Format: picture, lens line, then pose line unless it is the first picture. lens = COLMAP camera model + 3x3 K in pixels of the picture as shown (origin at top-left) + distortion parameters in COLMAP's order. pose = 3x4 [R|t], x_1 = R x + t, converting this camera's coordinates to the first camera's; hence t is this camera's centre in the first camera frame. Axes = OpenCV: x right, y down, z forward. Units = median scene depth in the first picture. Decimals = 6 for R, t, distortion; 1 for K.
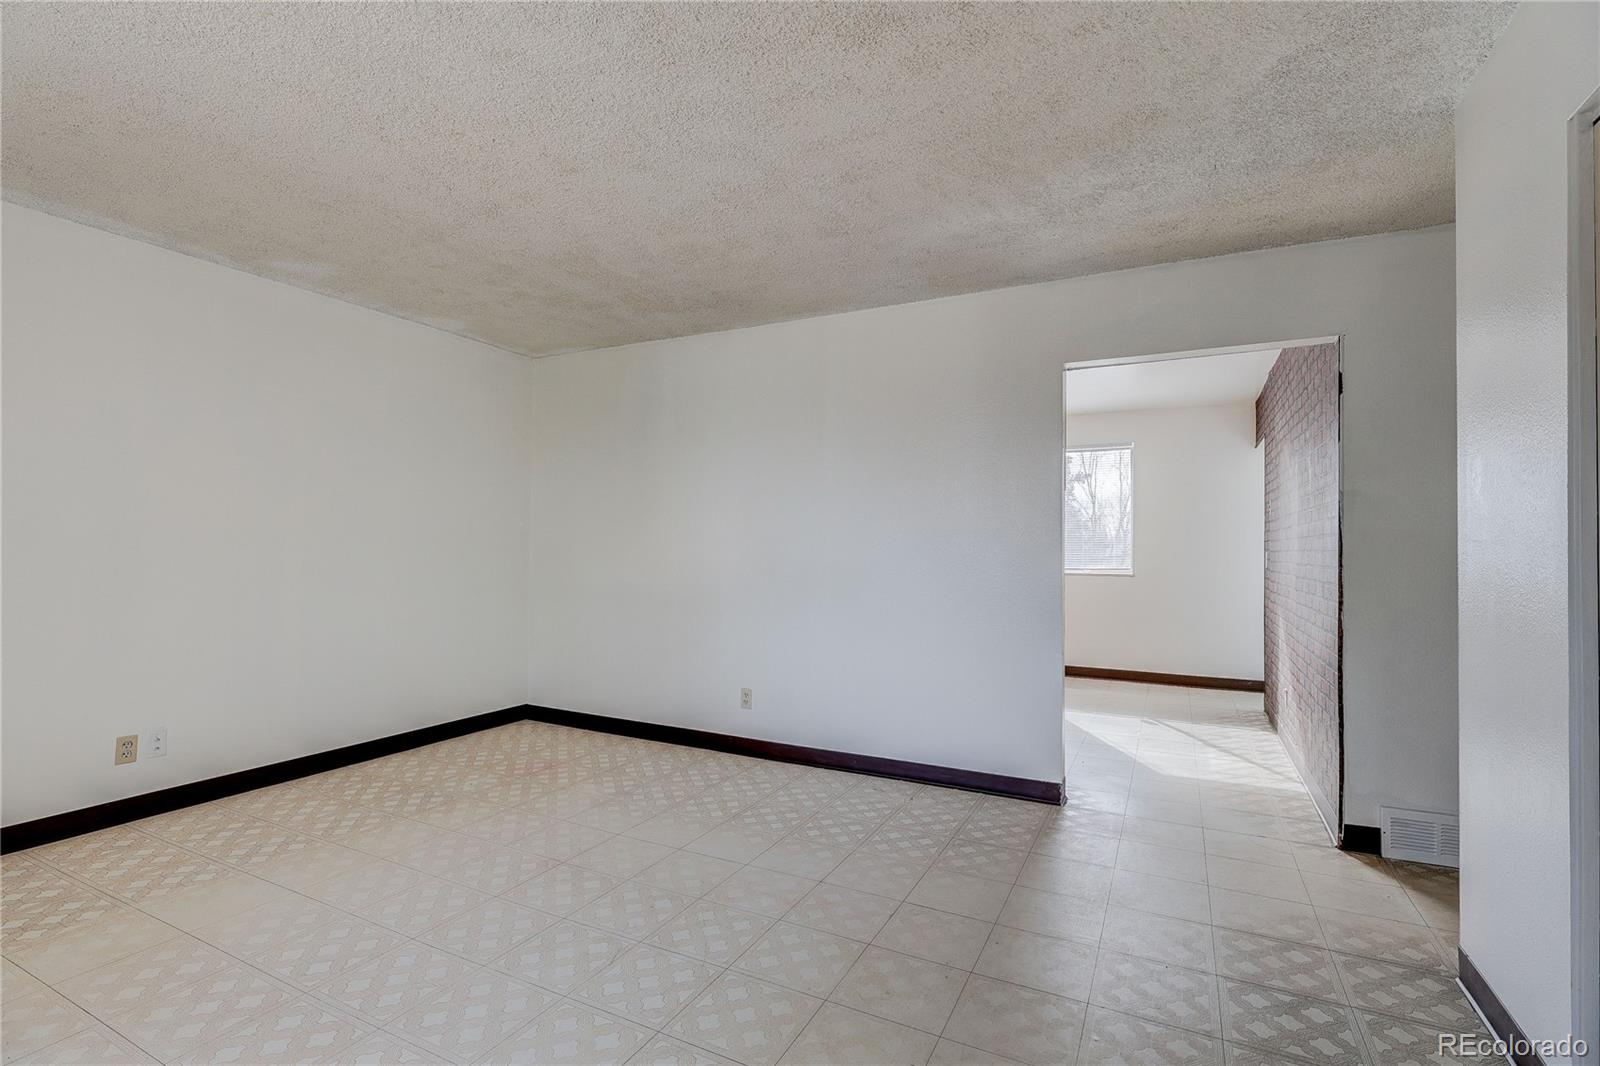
lens RADIAL K [[745.6, 0, 796.2], [0, 745.6, 536.1], [0, 0, 1]] dist [-0.006005, 0.000465]
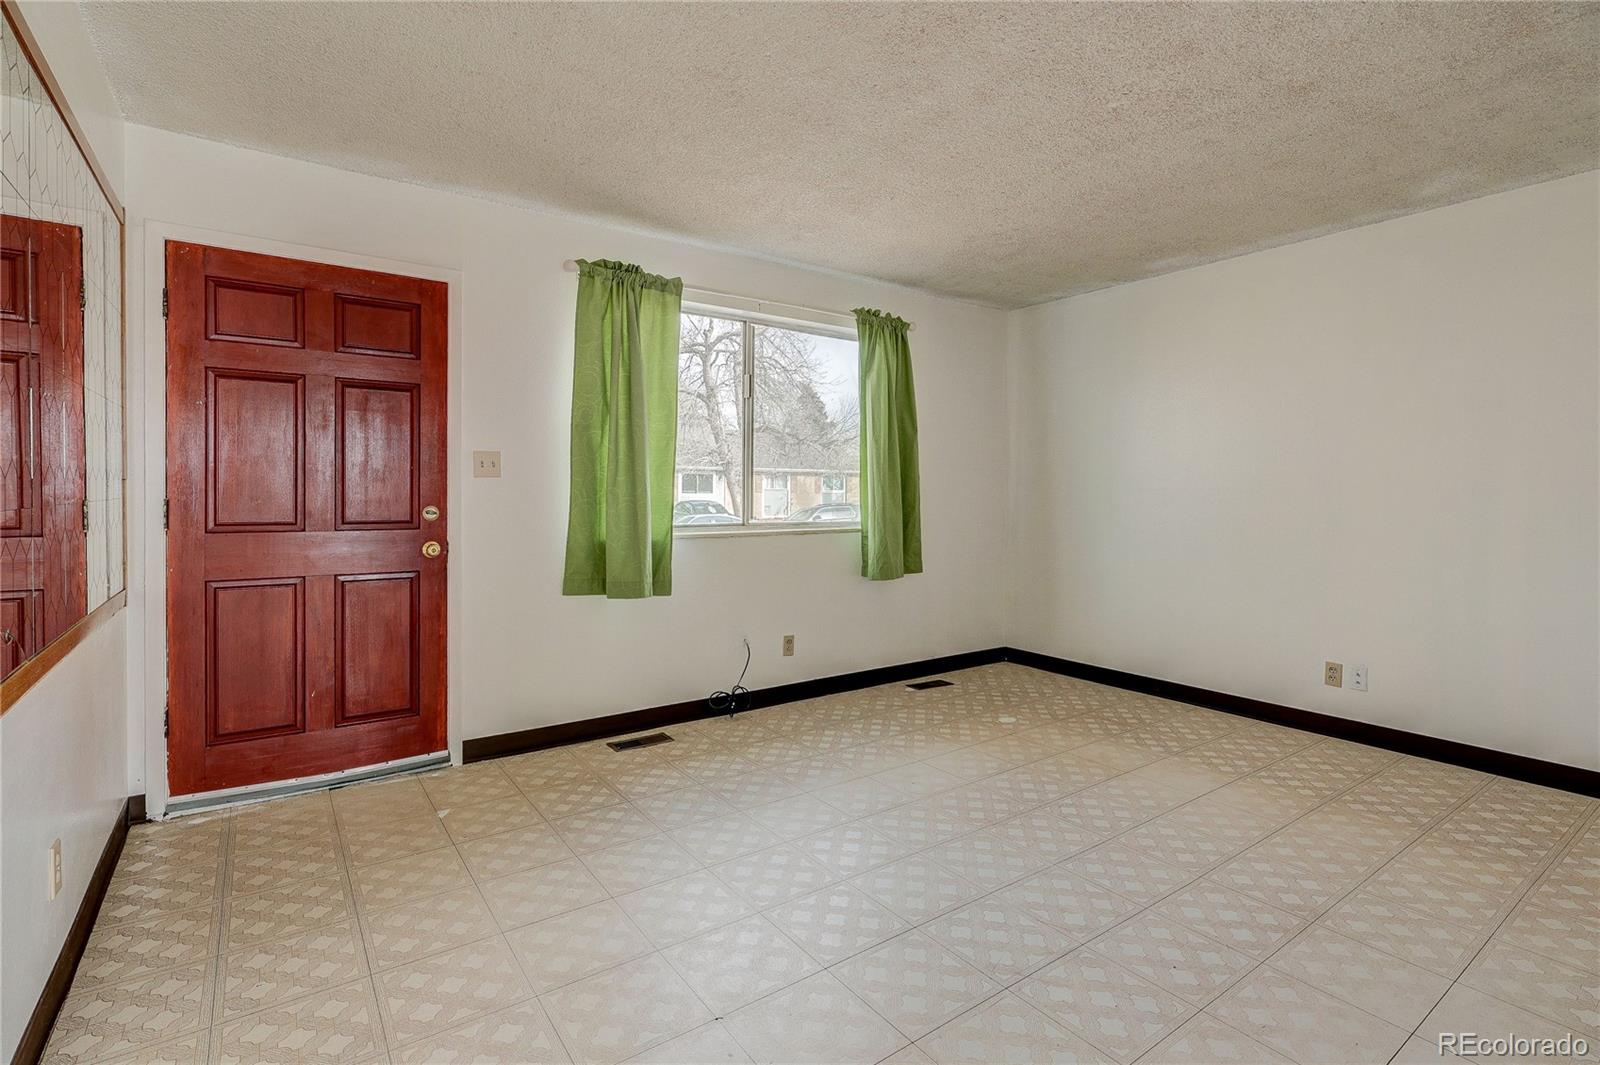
lens RADIAL K [[745.6, 0, 805.8], [0, 745.6, 506.0], [0, 0, 1]] dist [-0.006005, 0.000465]
pose [[-0.454981, 0.001988, -0.890499, 0.521504], [0.001991, 0.999997, 0.001216, 0.020818], [0.890499, -0.001219, -0.454983, 0.809802]]
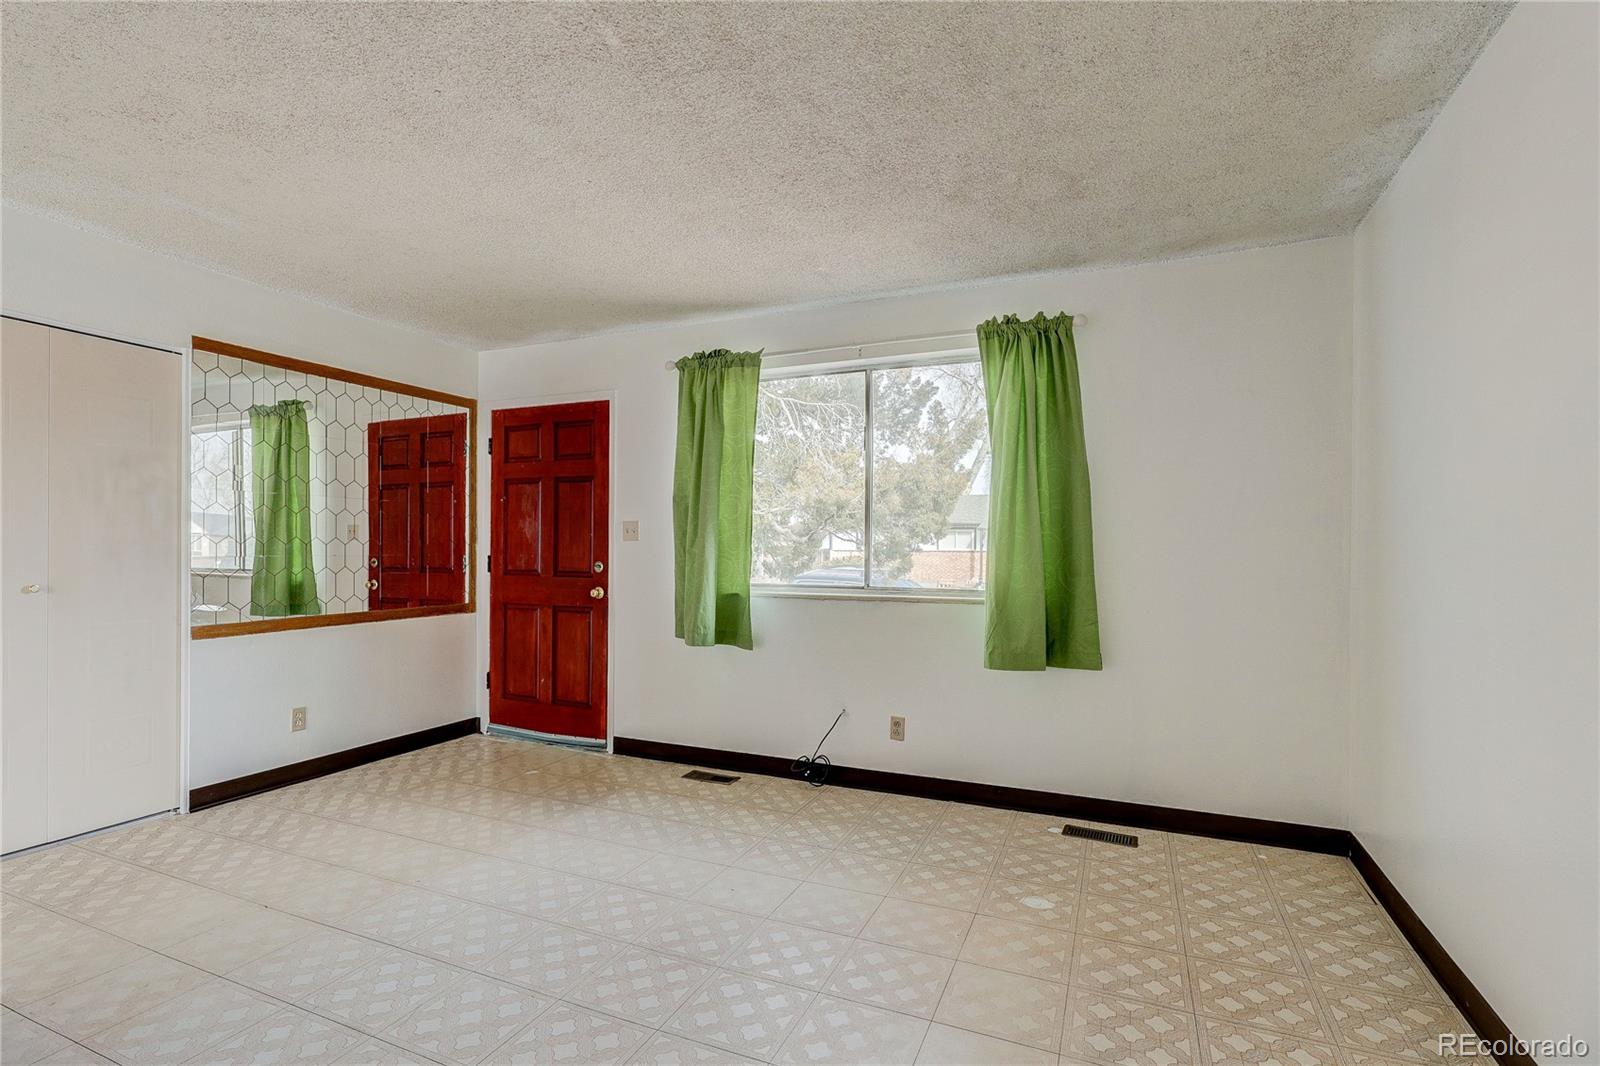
lens RADIAL K [[745.6, 0, 810.5], [0, 745.6, 558.3], [0, 0, 1]] dist [-0.006005, 0.000465]
pose [[-0.996859, -0.019584, -0.076735, -0.446916], [-0.019236, 0.999801, -0.005263, 0.013732], [0.076823, -0.003770, -0.997038, 1.346466]]
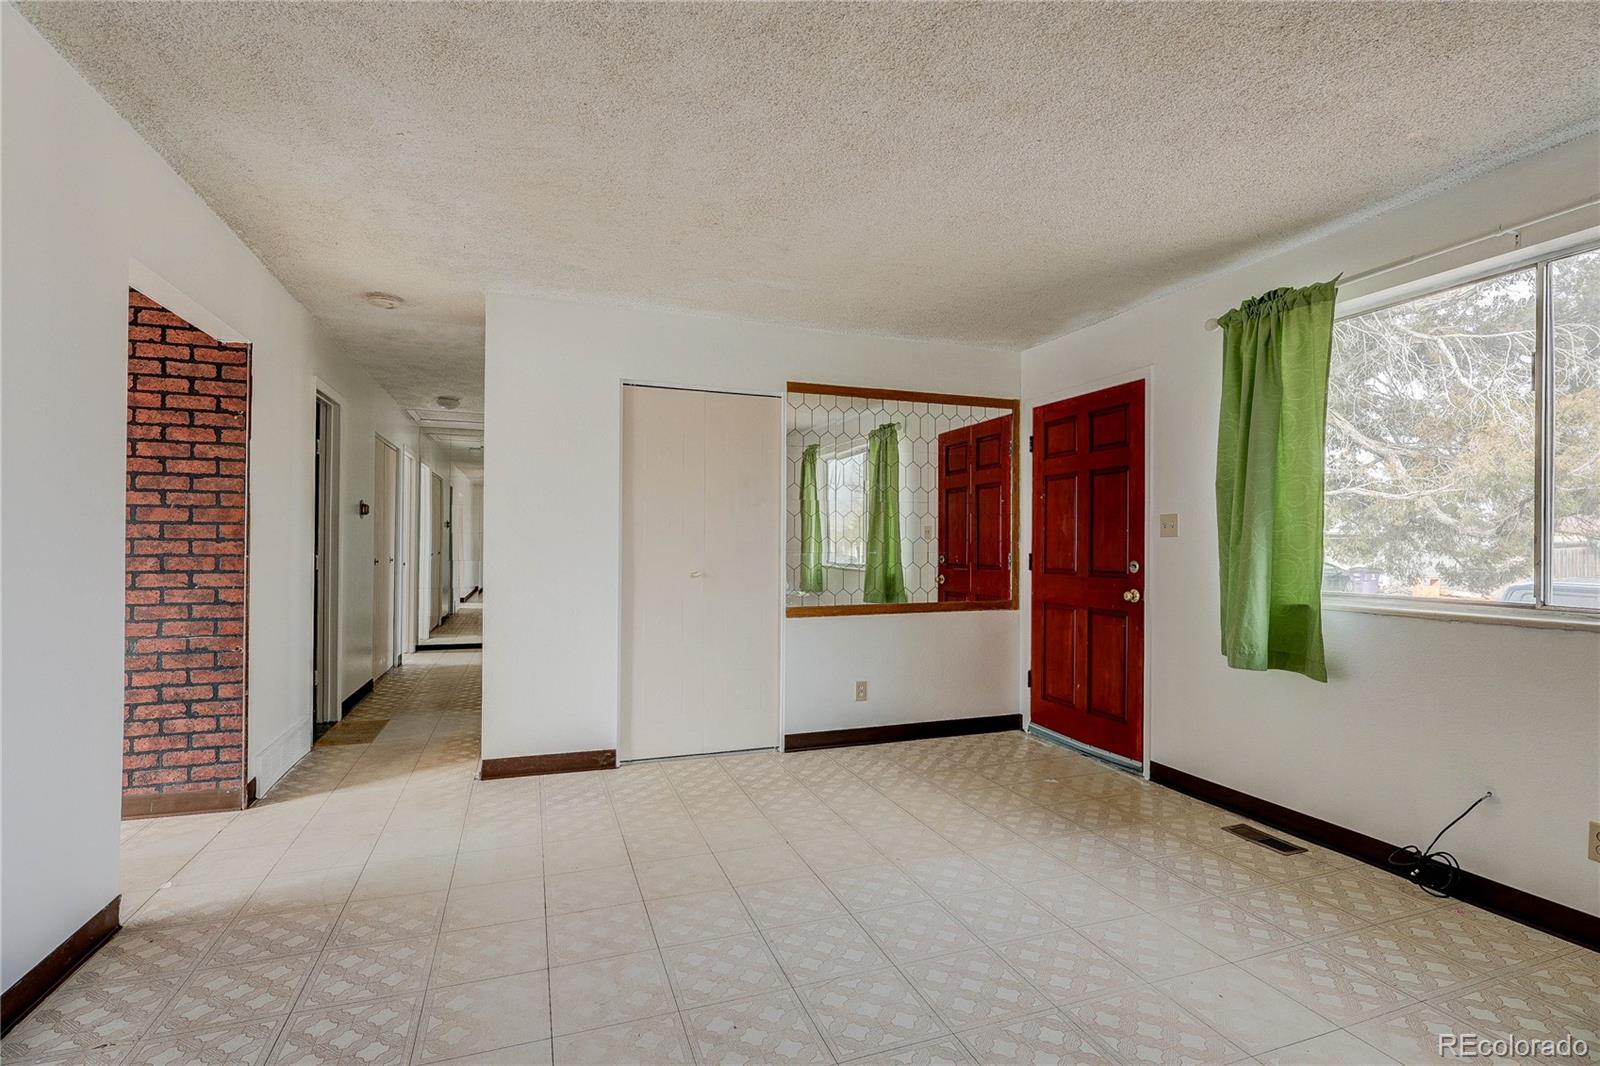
lens RADIAL K [[745.6, 0, 801.6], [0, 745.6, 543.3], [0, 0, 1]] dist [-0.006005, 0.000465]
pose [[-0.737485, -0.014764, 0.675202, -0.591718], [-0.024974, 0.999673, -0.005419, 0.011901], [-0.674901, -0.020859, -0.737613, 1.214314]]
